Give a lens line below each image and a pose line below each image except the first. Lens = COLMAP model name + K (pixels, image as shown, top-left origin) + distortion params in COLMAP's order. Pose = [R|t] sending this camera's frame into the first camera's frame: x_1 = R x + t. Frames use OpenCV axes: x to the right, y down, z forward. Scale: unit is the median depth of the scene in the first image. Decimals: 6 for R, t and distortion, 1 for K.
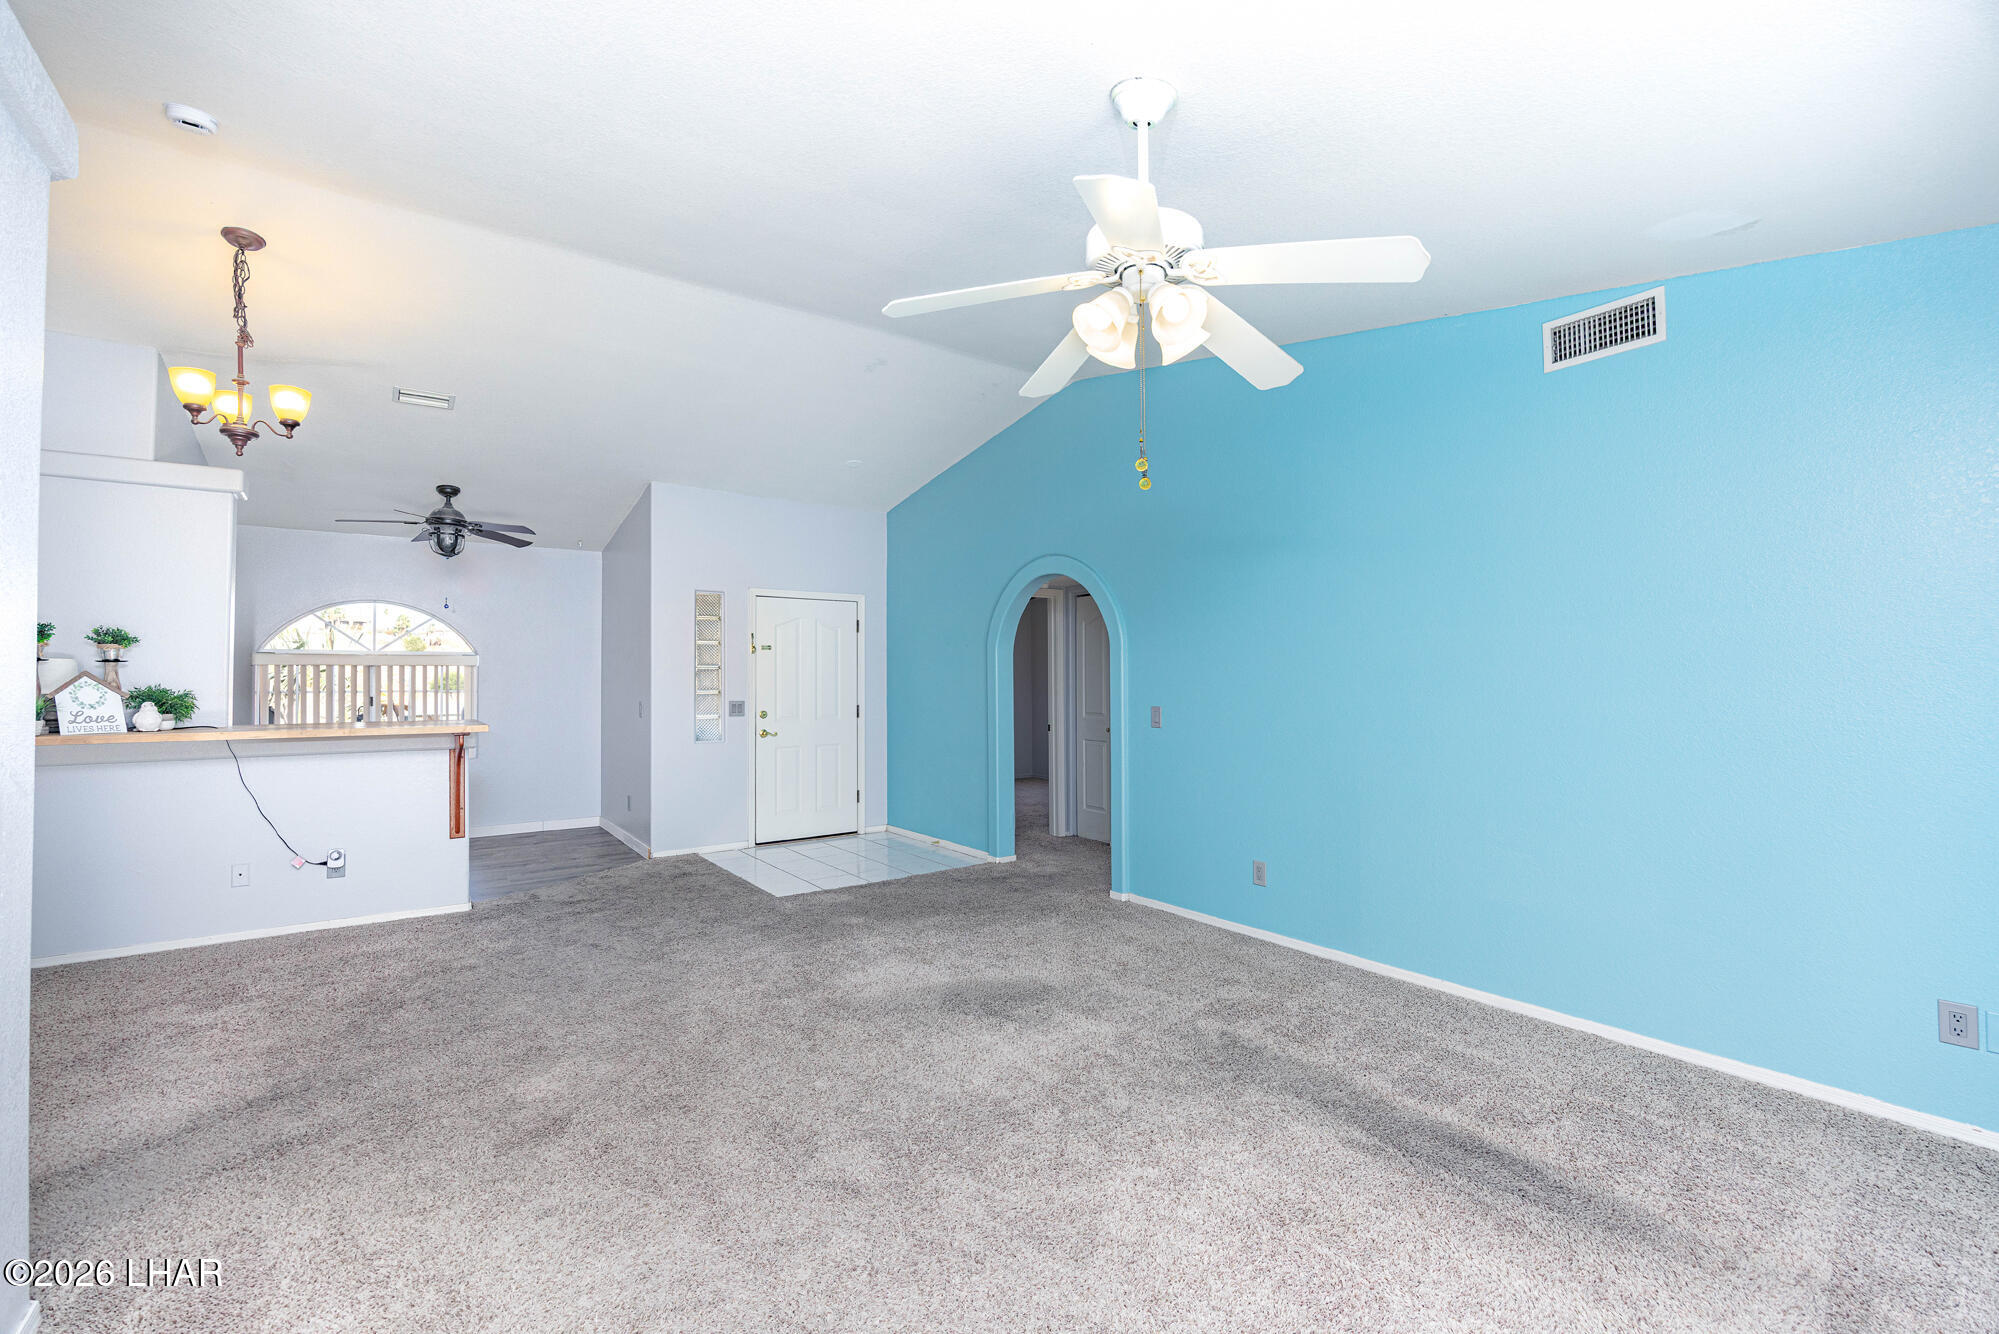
lens RADIAL K [[858.8, 0, 1005.4], [0, 858.8, 667.1], [0, 0, 1]] dist [-0.014393, 0.000136]
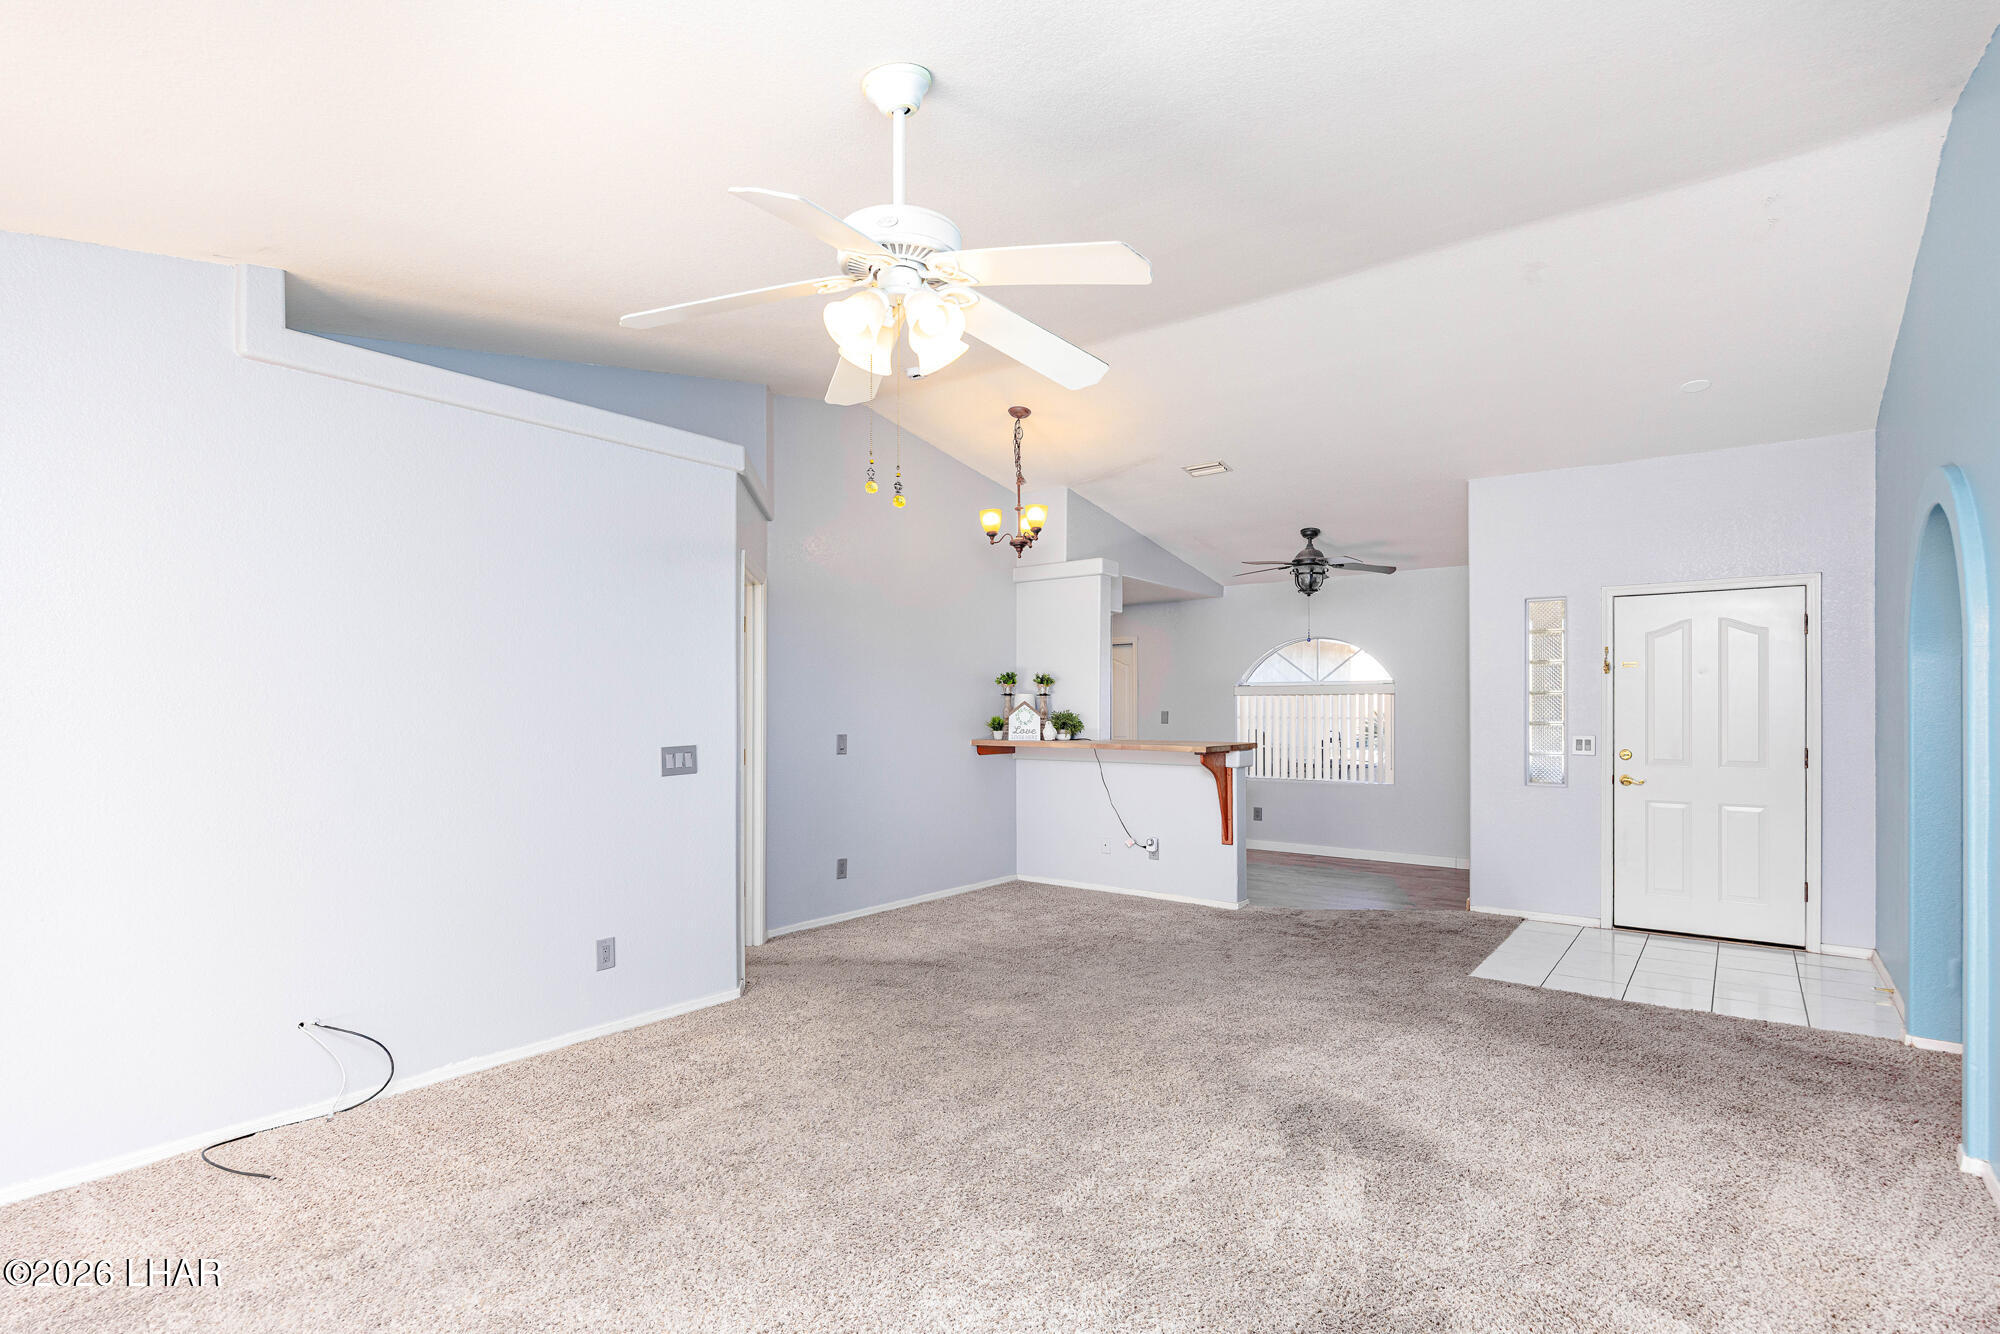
lens RADIAL K [[951.4, 0, 986.7], [0, 951.4, 713.2], [0, 0, 1]] dist [0.009355, -0.000117]
pose [[0.281341, 0.008726, -0.959568, 0.592052], [0.011980, 0.999849, 0.012604, 0.003347], [0.959533, -0.015042, 0.281194, 0.389845]]
